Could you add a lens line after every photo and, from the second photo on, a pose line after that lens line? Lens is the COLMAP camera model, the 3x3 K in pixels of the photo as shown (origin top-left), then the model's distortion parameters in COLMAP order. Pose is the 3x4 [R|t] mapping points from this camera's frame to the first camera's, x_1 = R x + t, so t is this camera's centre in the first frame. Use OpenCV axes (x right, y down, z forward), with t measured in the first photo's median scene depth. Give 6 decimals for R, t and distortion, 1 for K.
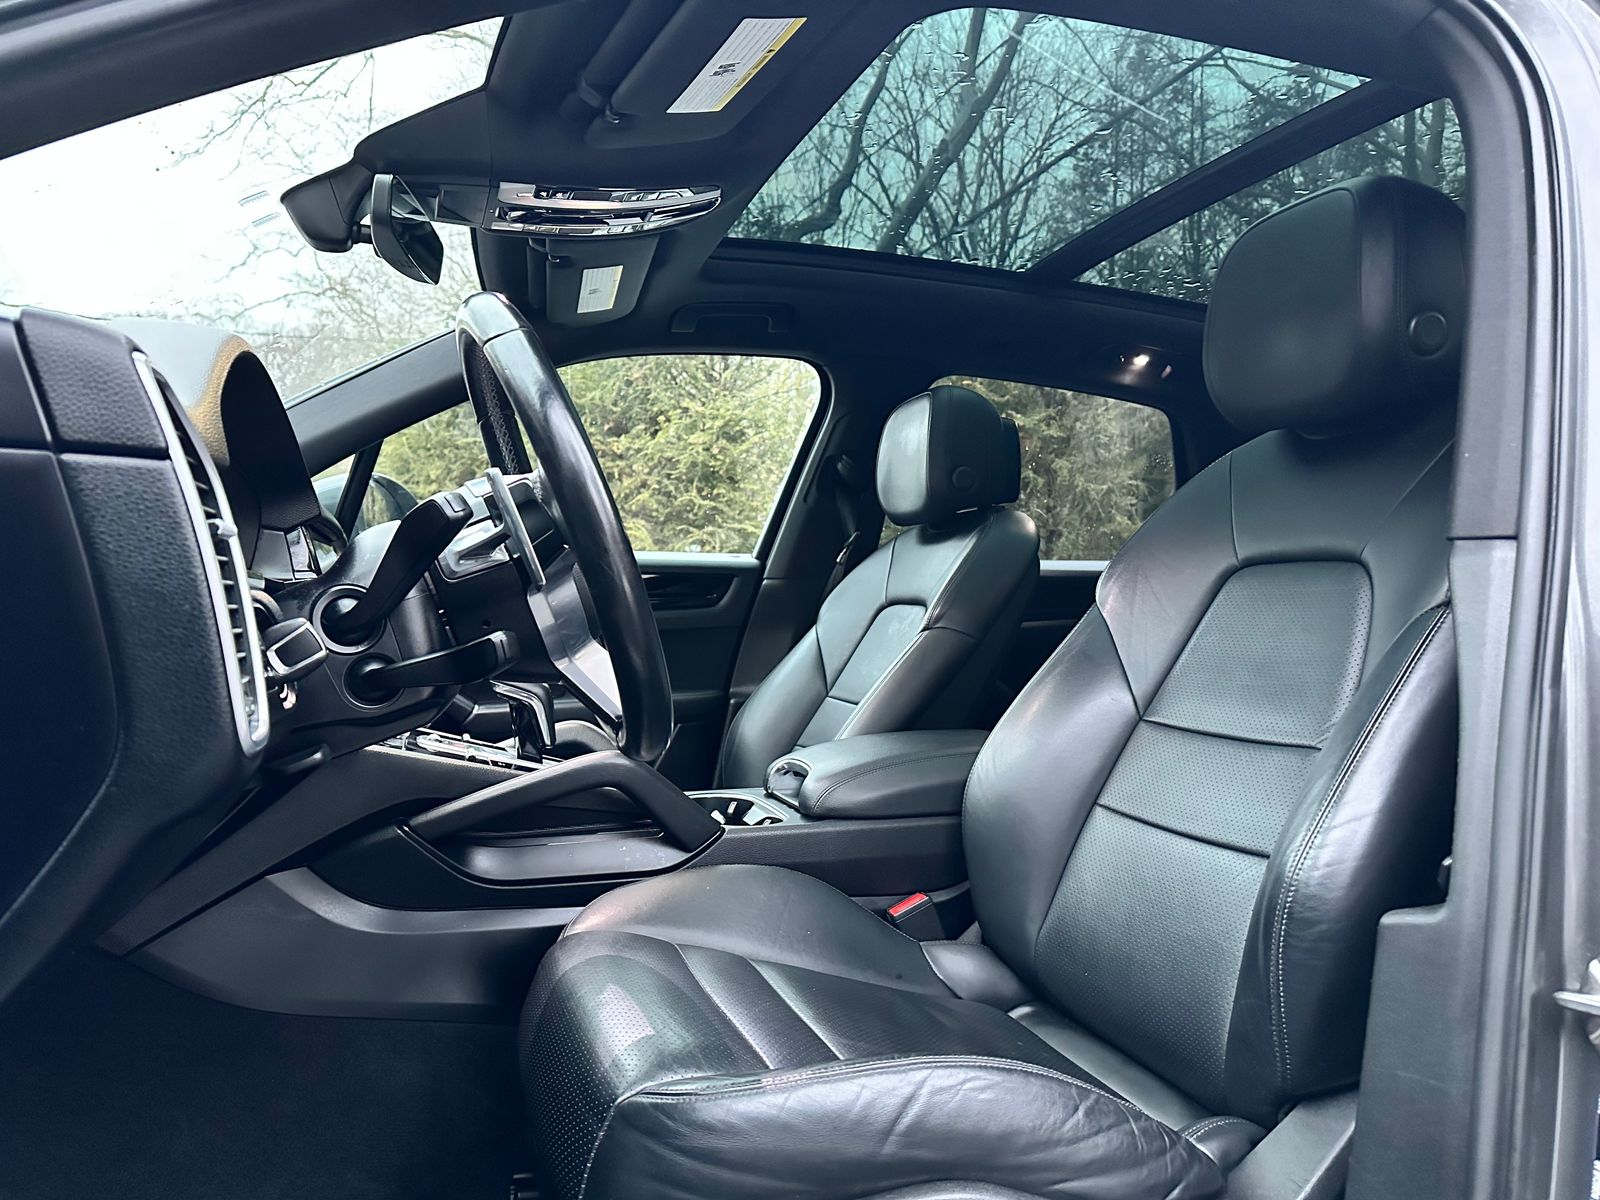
lens RADIAL K [[1111.5, 0, 796.5], [0, 1111.5, 610.8], [0, 0, 1]] dist [0.023709, -0.027459]
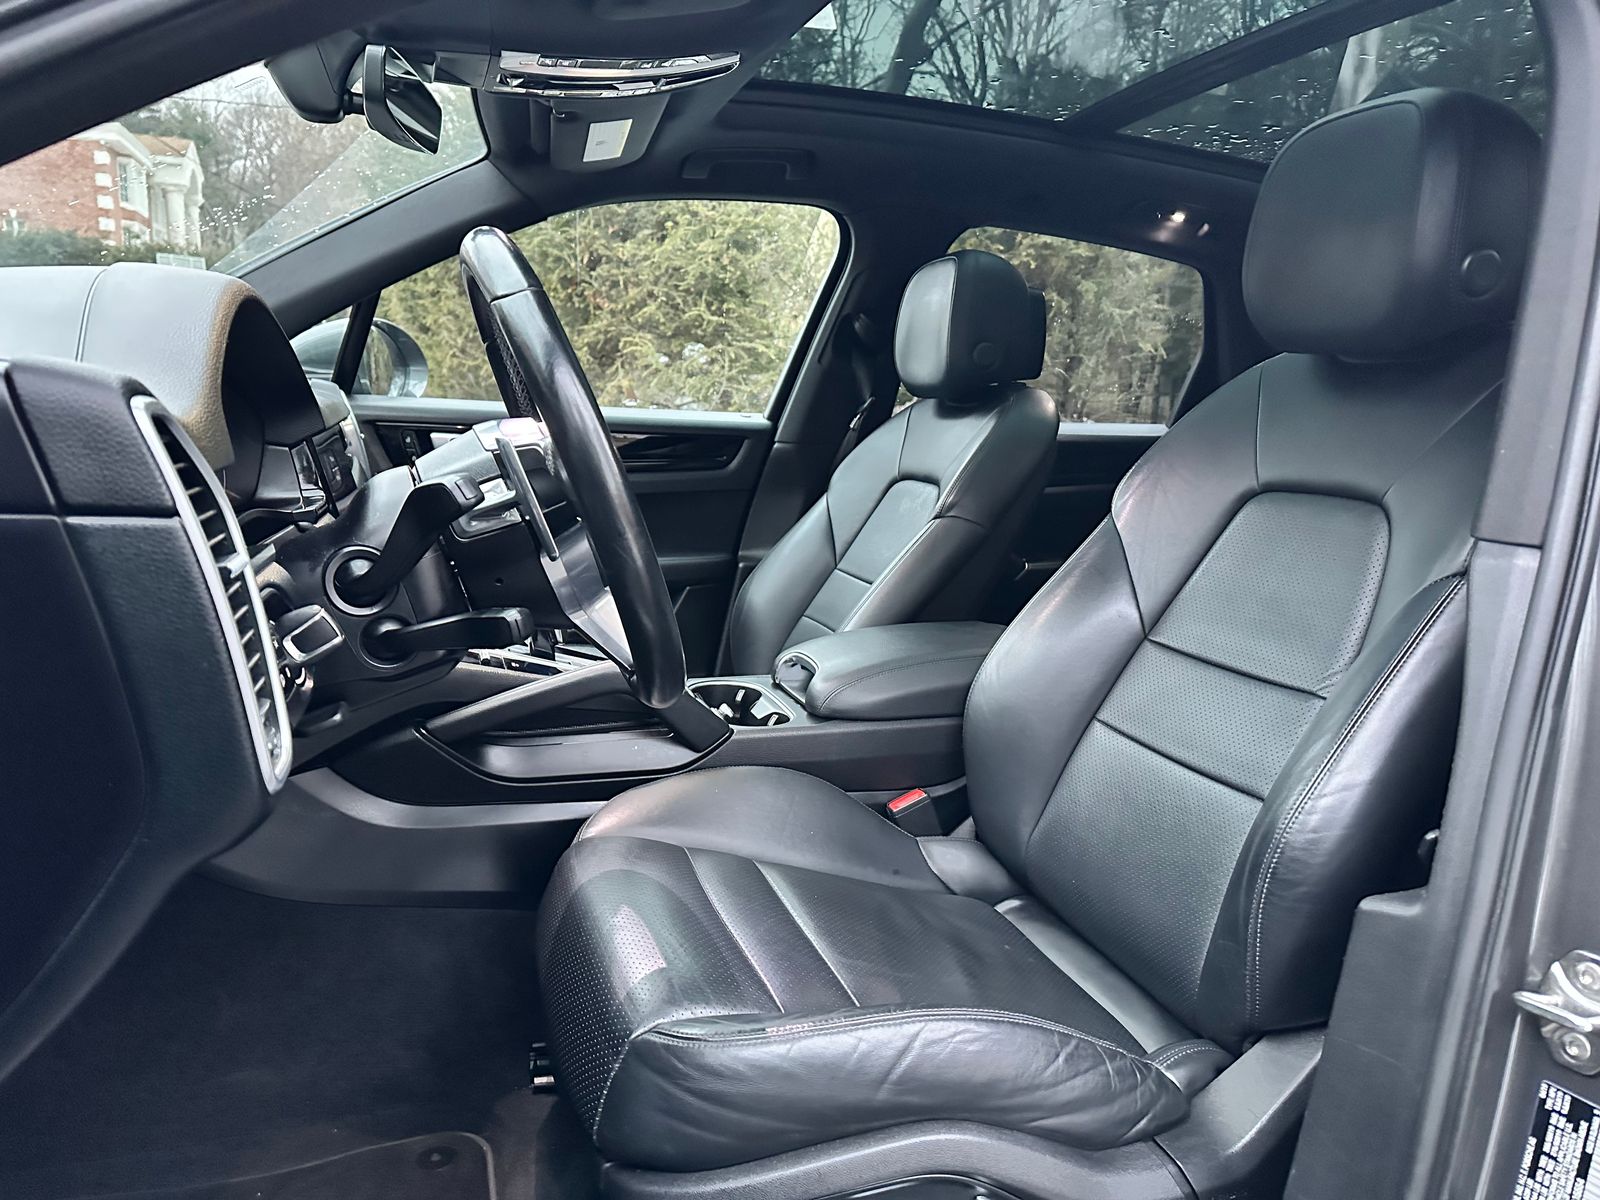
lens RADIAL K [[1111.5, 0, 804.4], [0, 1111.5, 617.0], [0, 0, 1]] dist [0.023709, -0.027459]
pose [[0.999618, 0.027414, 0.003554, -0.006419], [-0.027608, 0.983614, 0.178159, -0.114407], [0.001389, -0.178189, 0.983995, 0.010844]]
